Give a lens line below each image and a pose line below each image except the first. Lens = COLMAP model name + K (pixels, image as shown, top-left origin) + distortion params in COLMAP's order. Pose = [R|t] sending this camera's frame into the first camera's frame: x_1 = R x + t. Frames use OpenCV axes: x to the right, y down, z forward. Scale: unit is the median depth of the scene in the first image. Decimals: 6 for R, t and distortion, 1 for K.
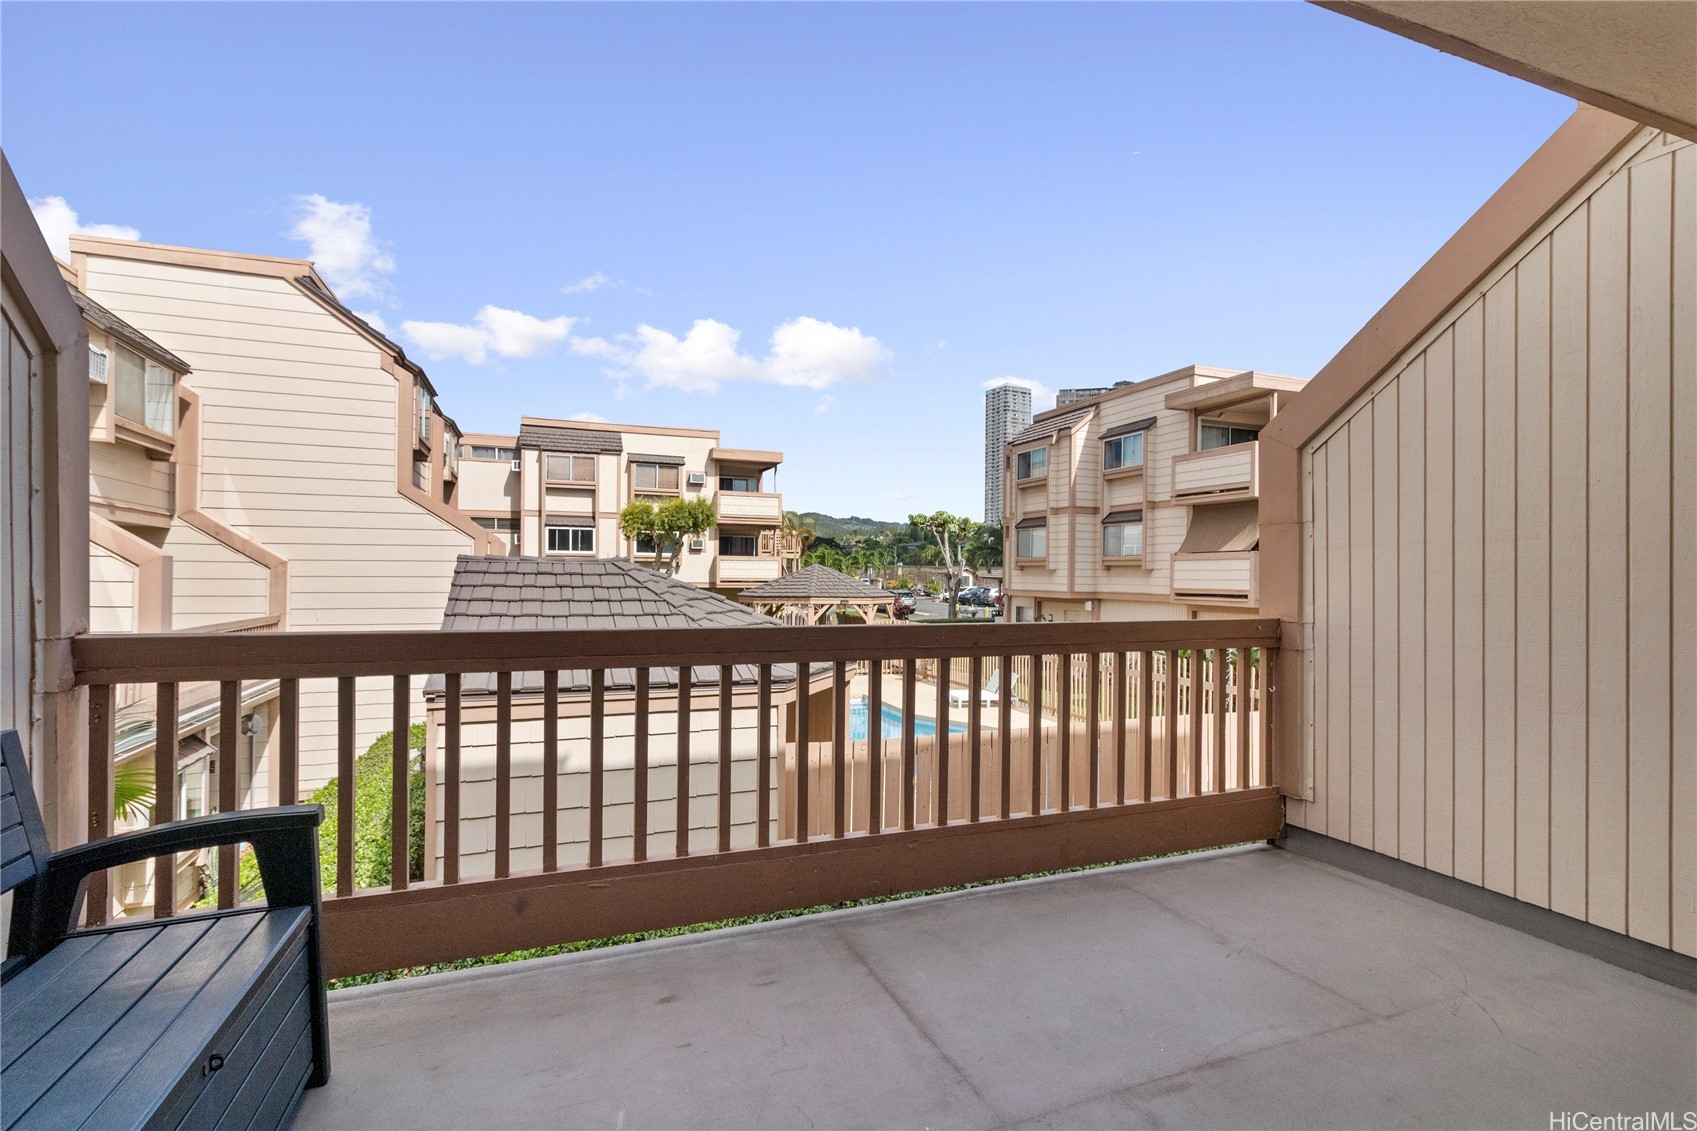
lens RADIAL K [[789.8, 0, 849.9], [0, 789.8, 569.7], [0, 0, 1]] dist [0.006351, 0.000115]
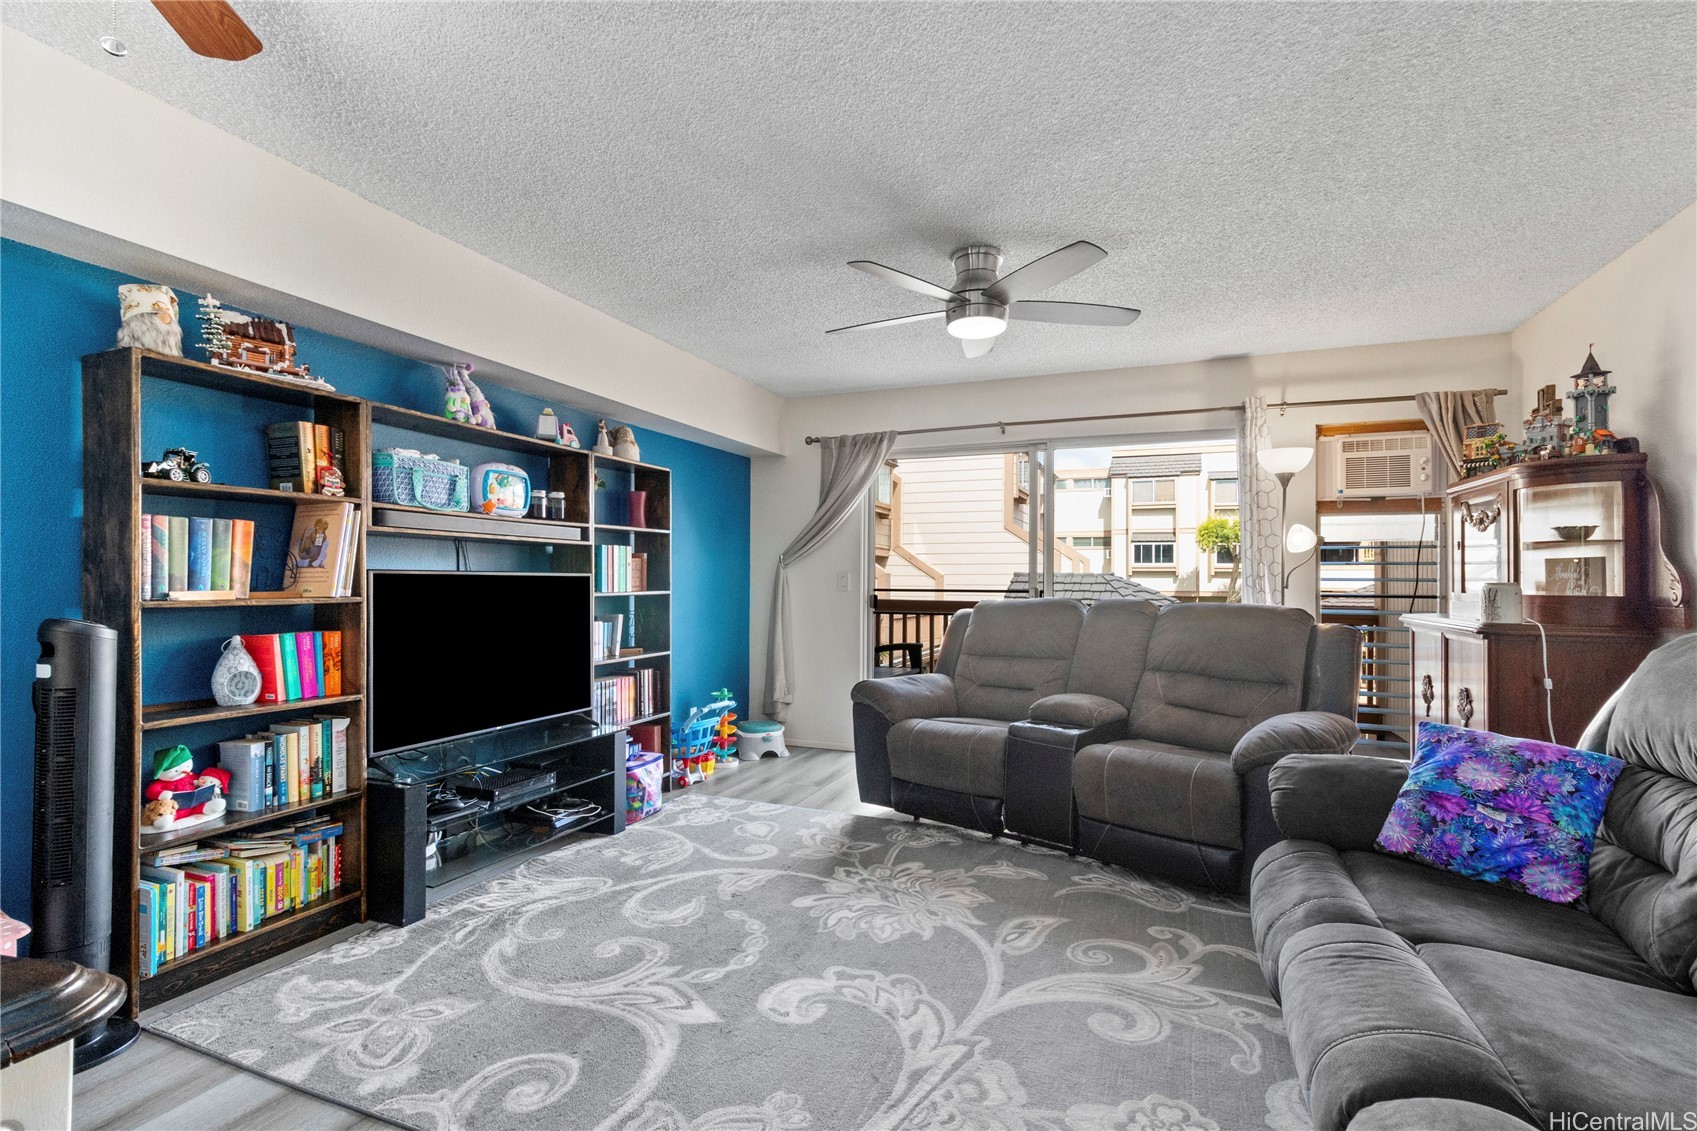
lens RADIAL K [[789.8, 0, 849.2], [0, 789.8, 573.5], [0, 0, 1]] dist [0.006351, 0.000115]
pose [[0.727275, -0.007121, -0.686310, 0.111211], [0.001953, 0.999964, -0.008306, -0.000458], [0.686344, 0.004701, 0.727262, -0.132574]]
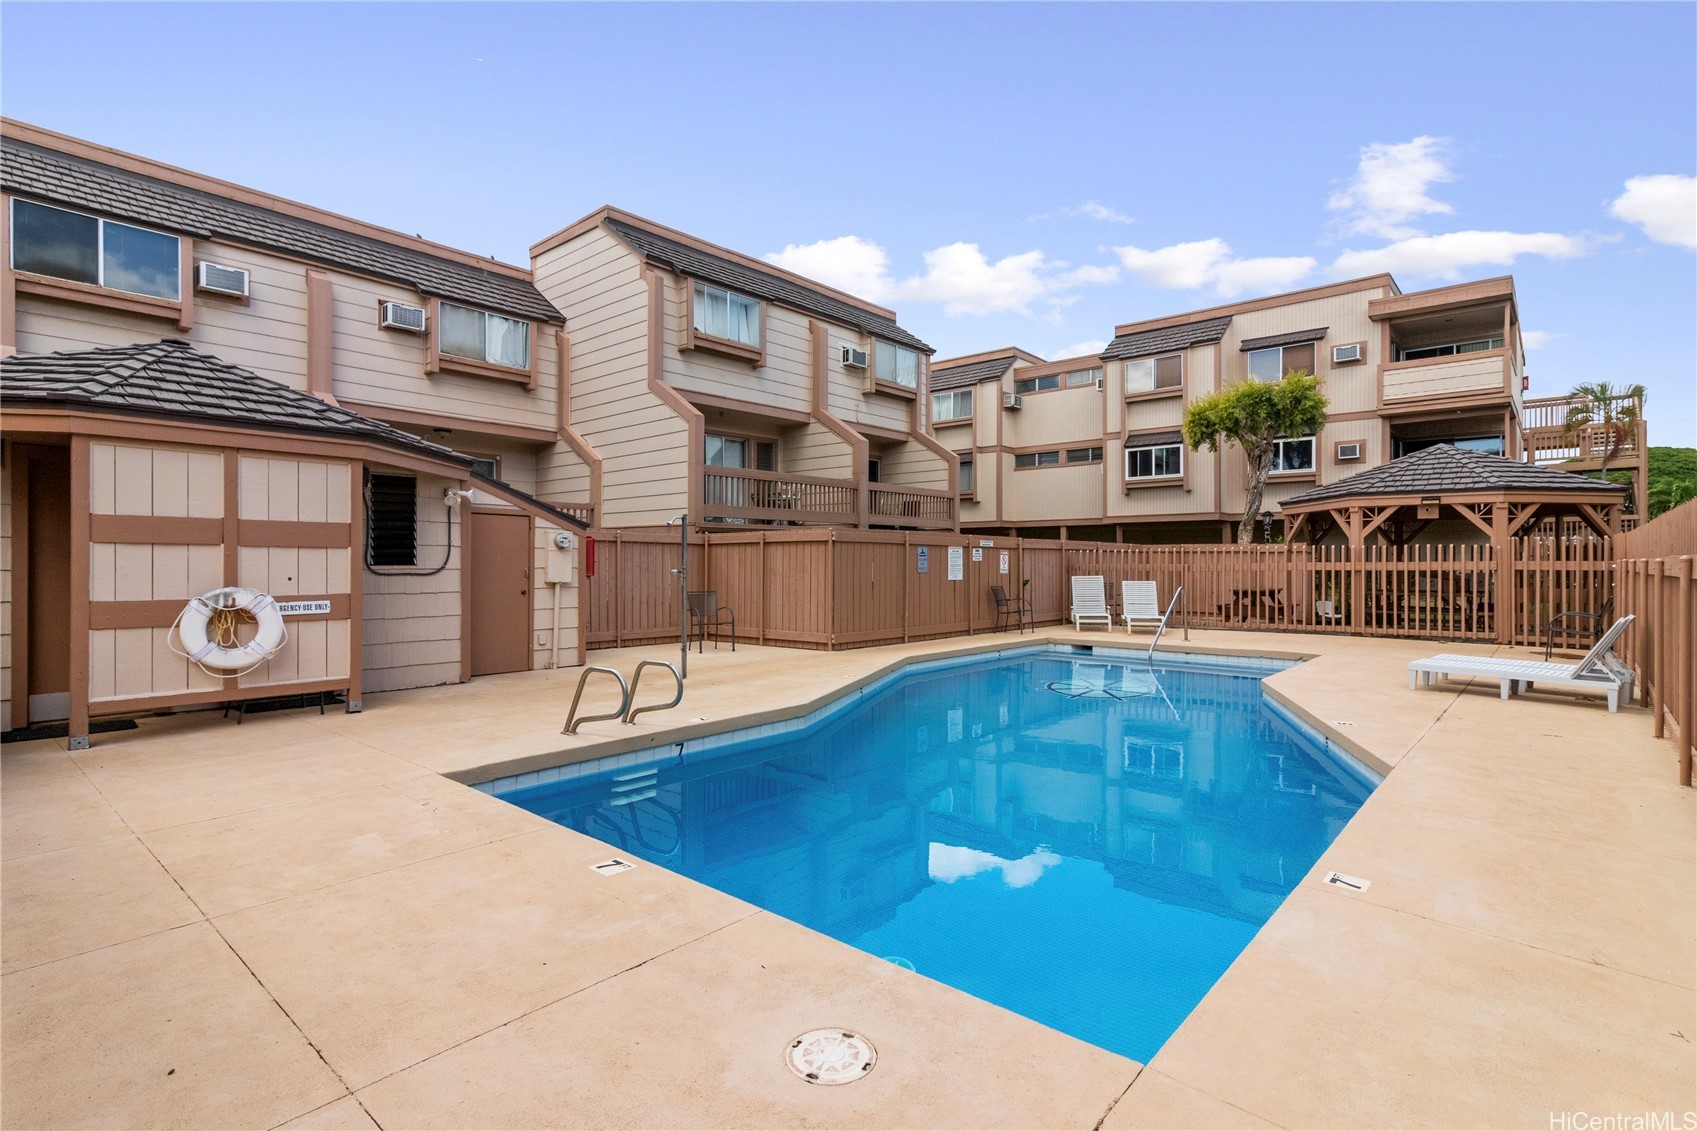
lens RADIAL K [[789.8, 0, 841.3], [0, 789.8, 569.3], [0, 0, 1]] dist [0.006351, 0.000115]
pose [[0.439322, 0.003223, -0.898324, 0.238970], [0.004676, 0.999972, 0.005874, 0.066860], [0.898317, -0.006781, 0.439295, 0.355479]]
